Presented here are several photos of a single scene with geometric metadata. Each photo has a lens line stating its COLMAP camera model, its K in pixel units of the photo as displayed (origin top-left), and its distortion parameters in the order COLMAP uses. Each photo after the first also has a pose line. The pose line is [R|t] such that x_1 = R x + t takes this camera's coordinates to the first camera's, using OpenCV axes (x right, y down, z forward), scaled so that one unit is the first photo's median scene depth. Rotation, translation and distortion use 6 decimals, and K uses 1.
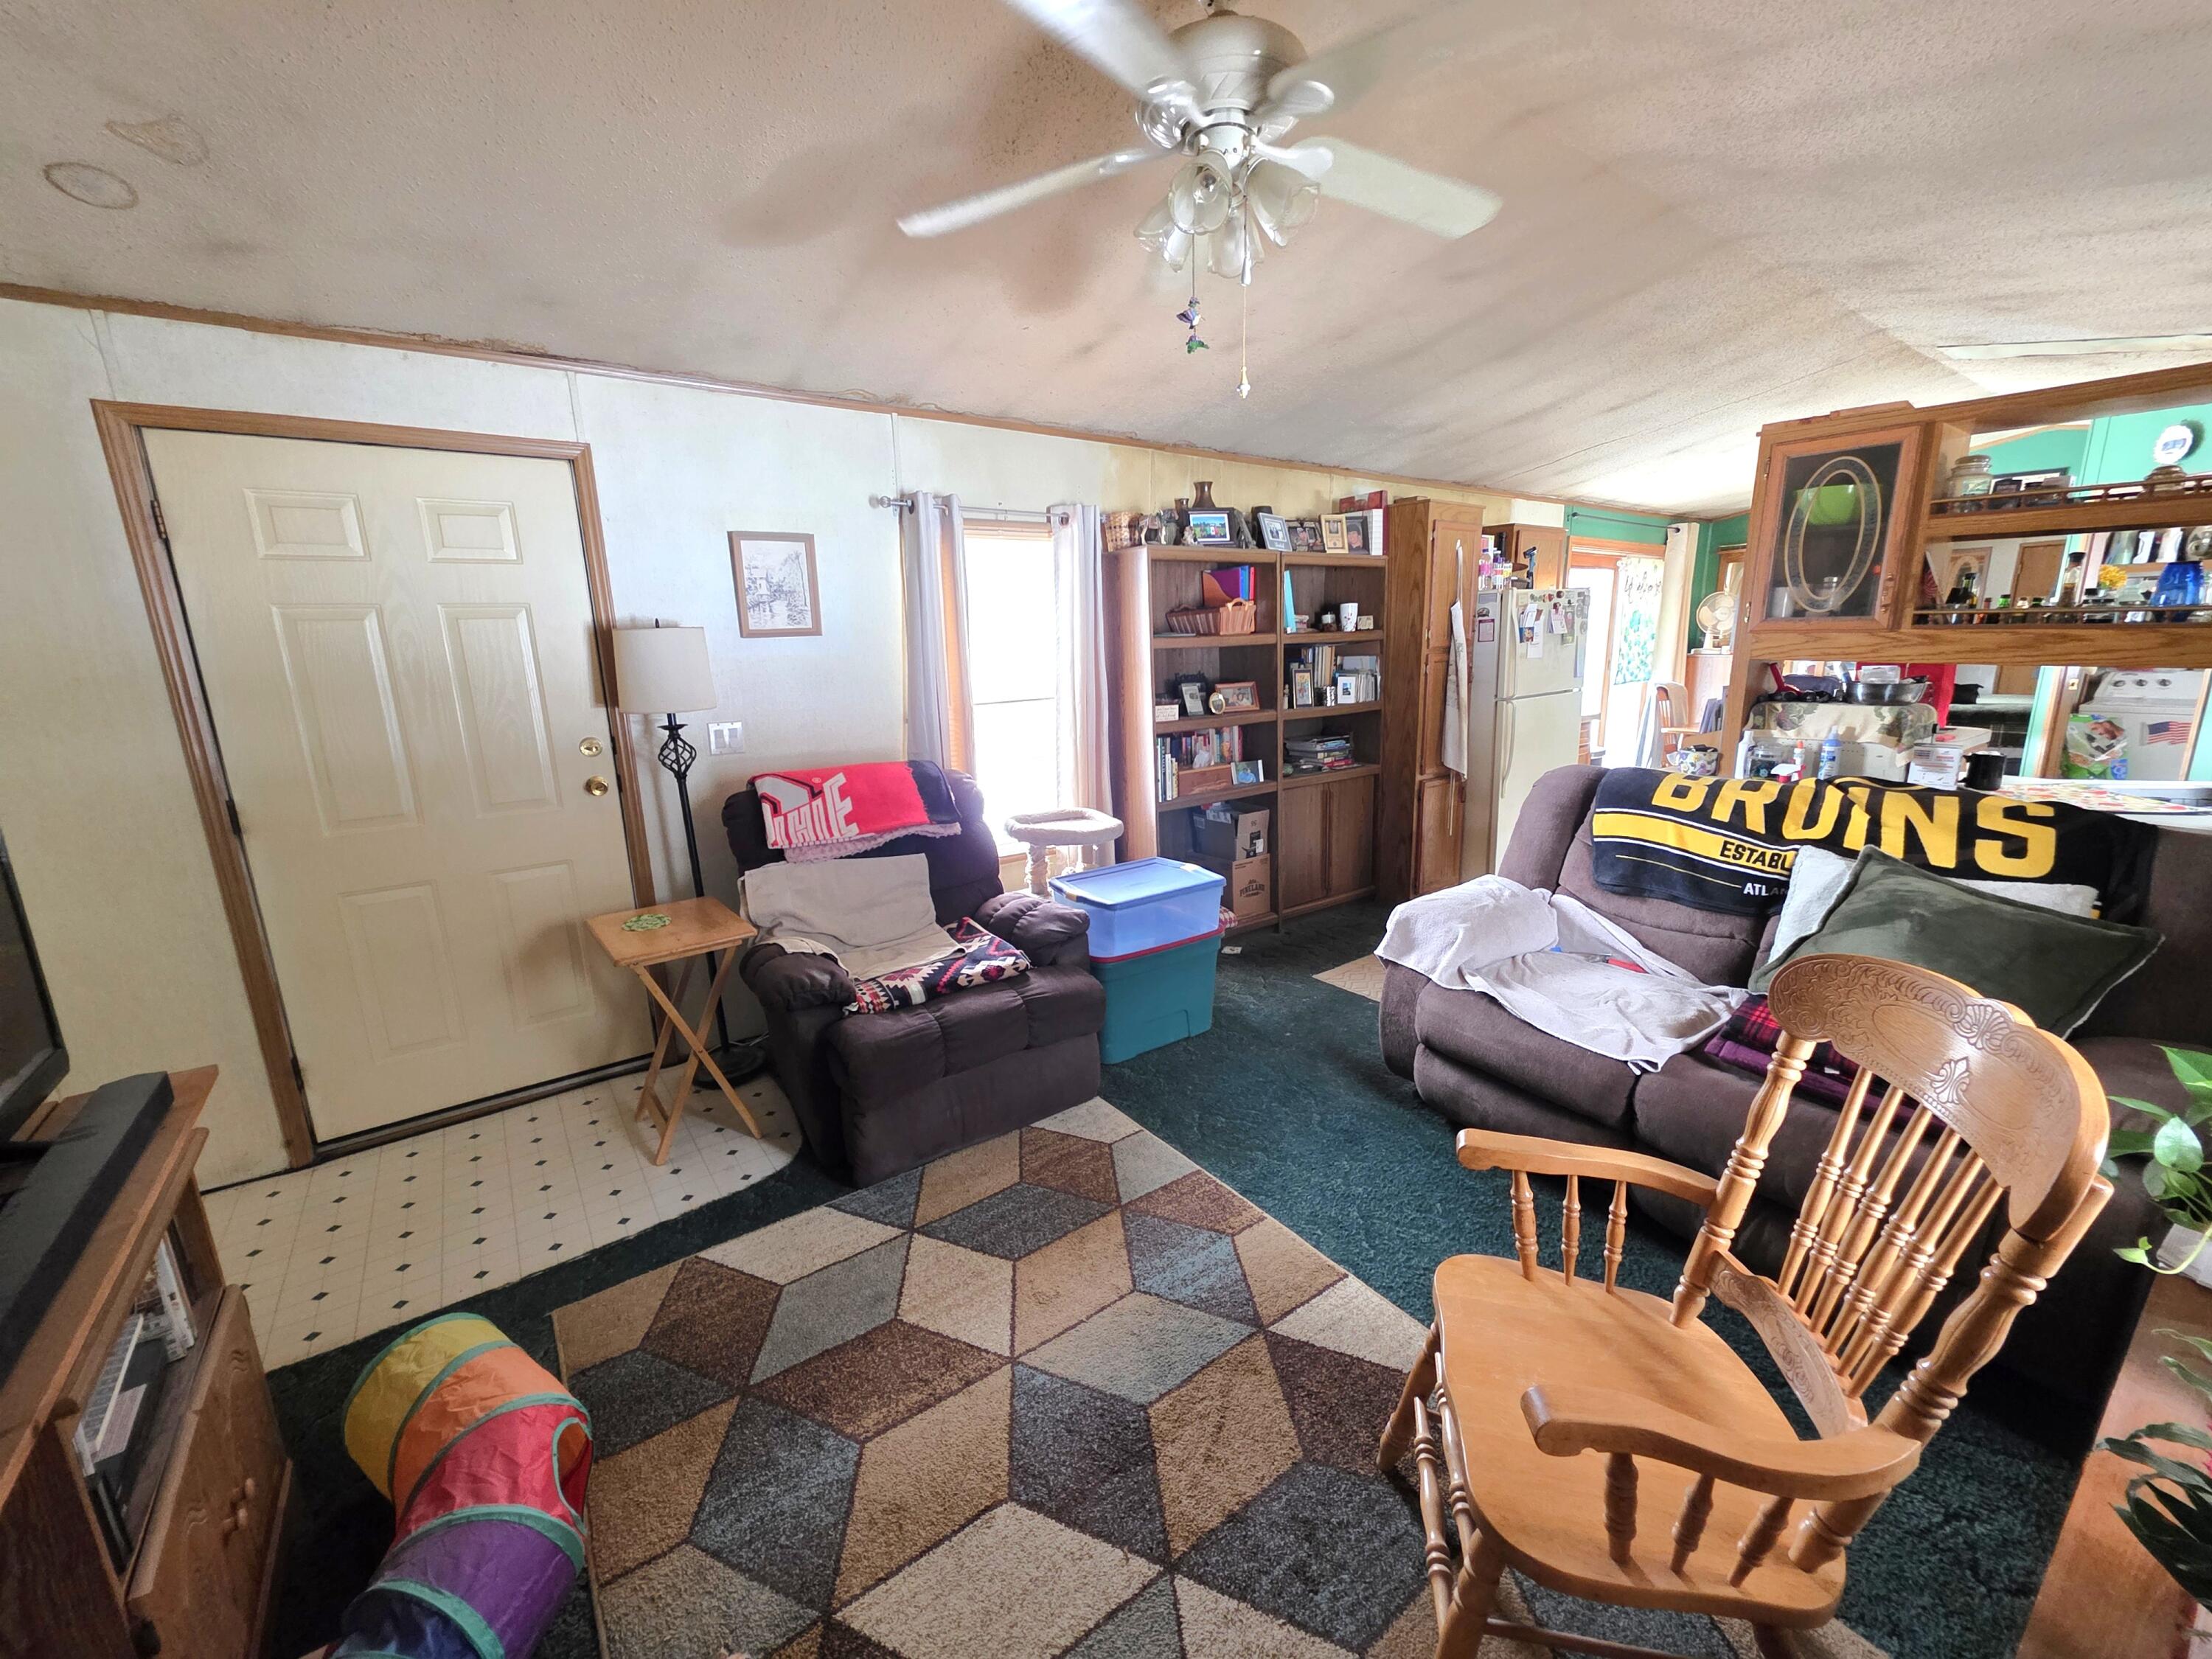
lens RADIAL K [[876.6, 0, 1106.0], [0, 876.6, 829.5], [0, 0, 1]] dist [0.001219, 0.000651]
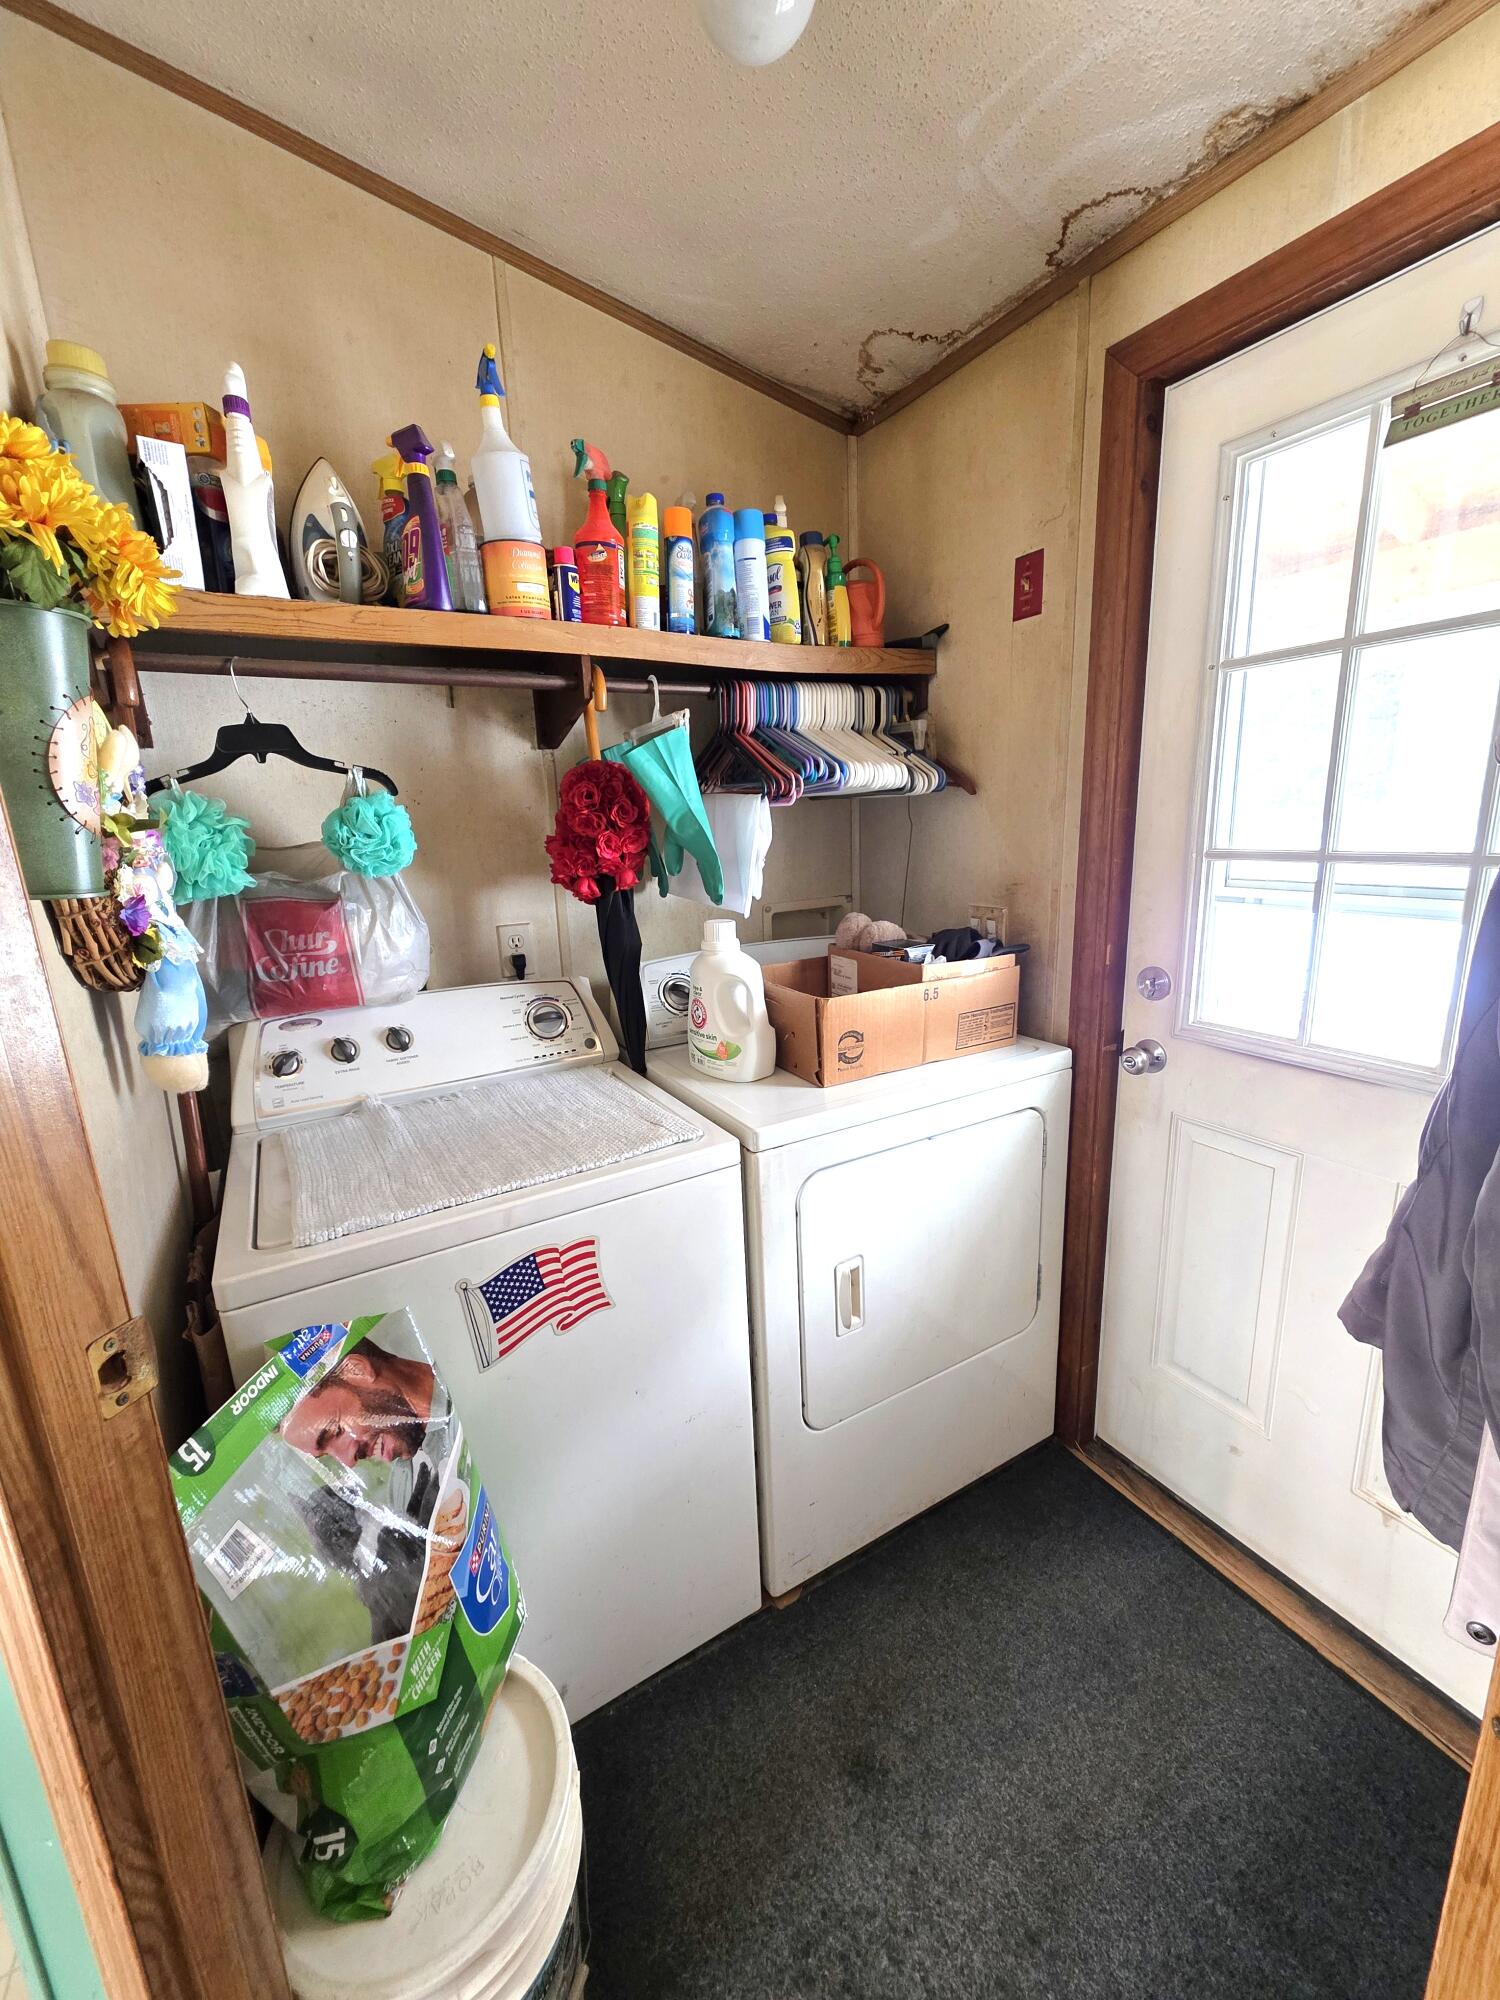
lens RADIAL K [[793.9, 0, 750.0], [0, 793.9, 1000.0], [0, 0, 1]] dist [0.015914, 0.000012]
pose [[0.114830, -0.202633, 0.972499, 0.745179], [0.248035, 0.953816, 0.169453, -0.152948], [-0.961921, 0.221756, 0.159787, 0.653567]]
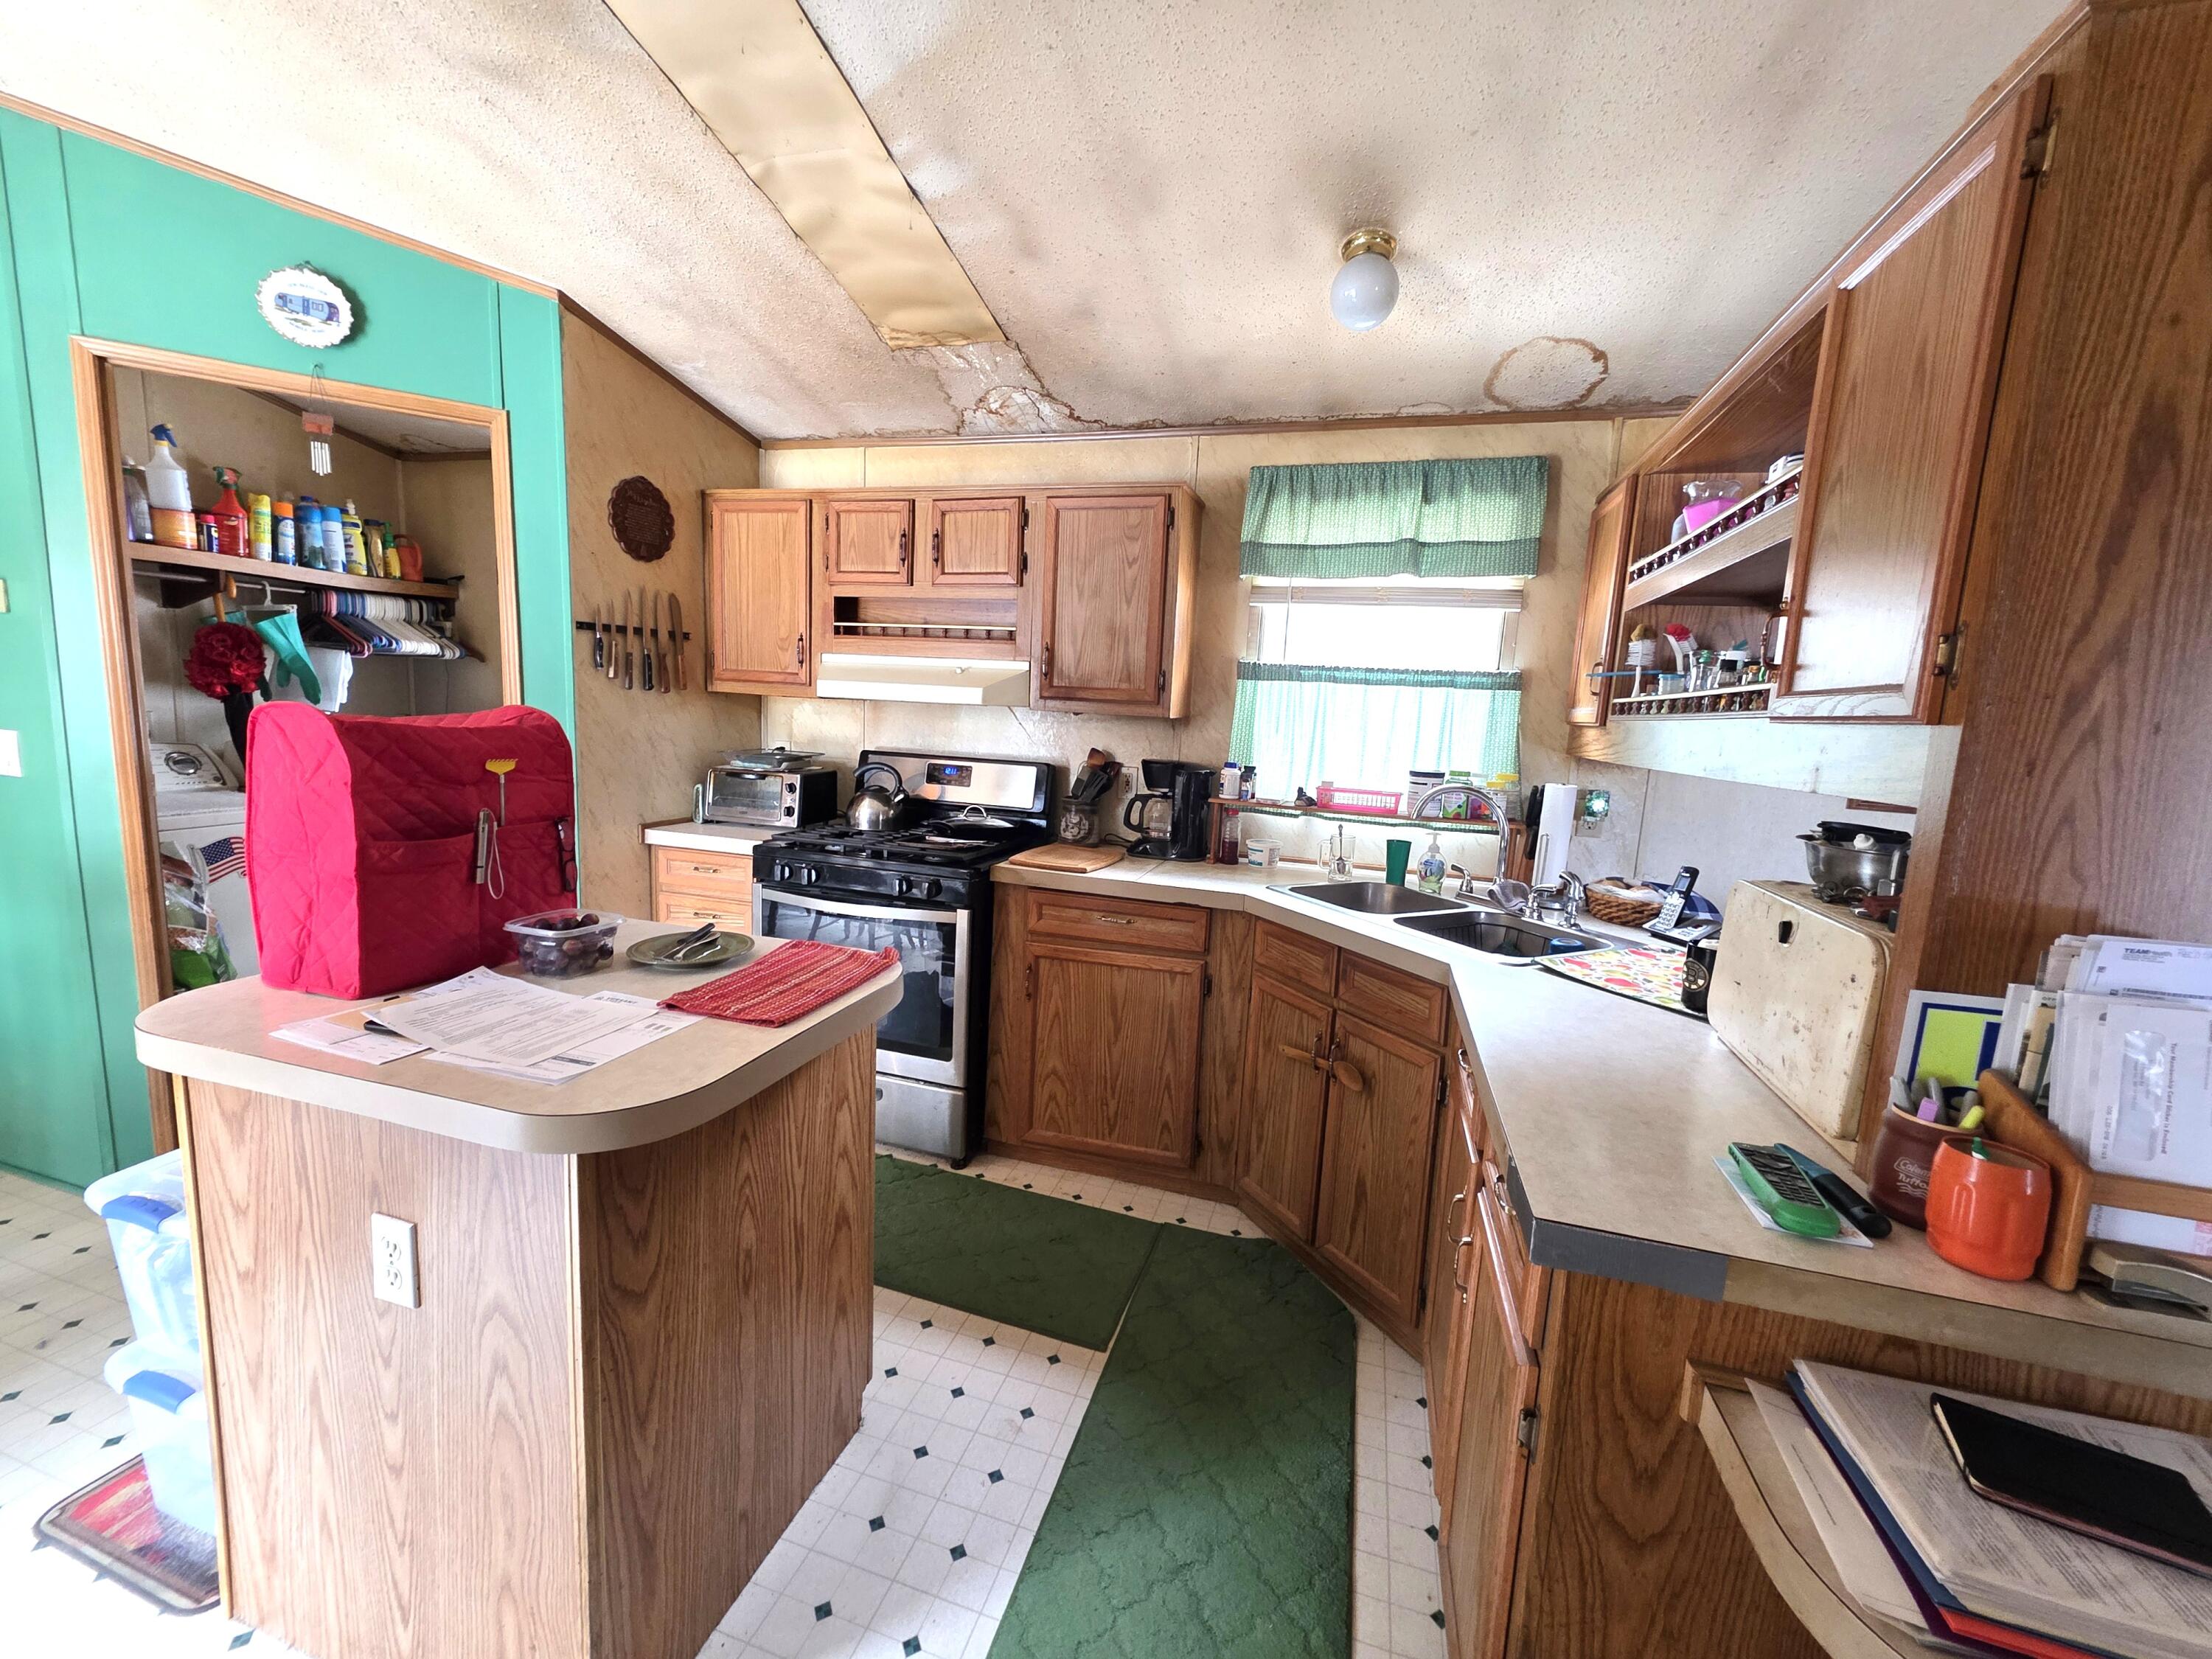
lens RADIAL K [[876.6, 0, 1106.0], [0, 876.6, 829.5], [0, 0, 1]] dist [0.001219, 0.000651]
pose [[-0.603059, -0.121892, 0.788329, 0.330002], [0.134962, 0.958418, 0.251435, -0.139894], [-0.786196, 0.258025, -0.561532, 0.640608]]
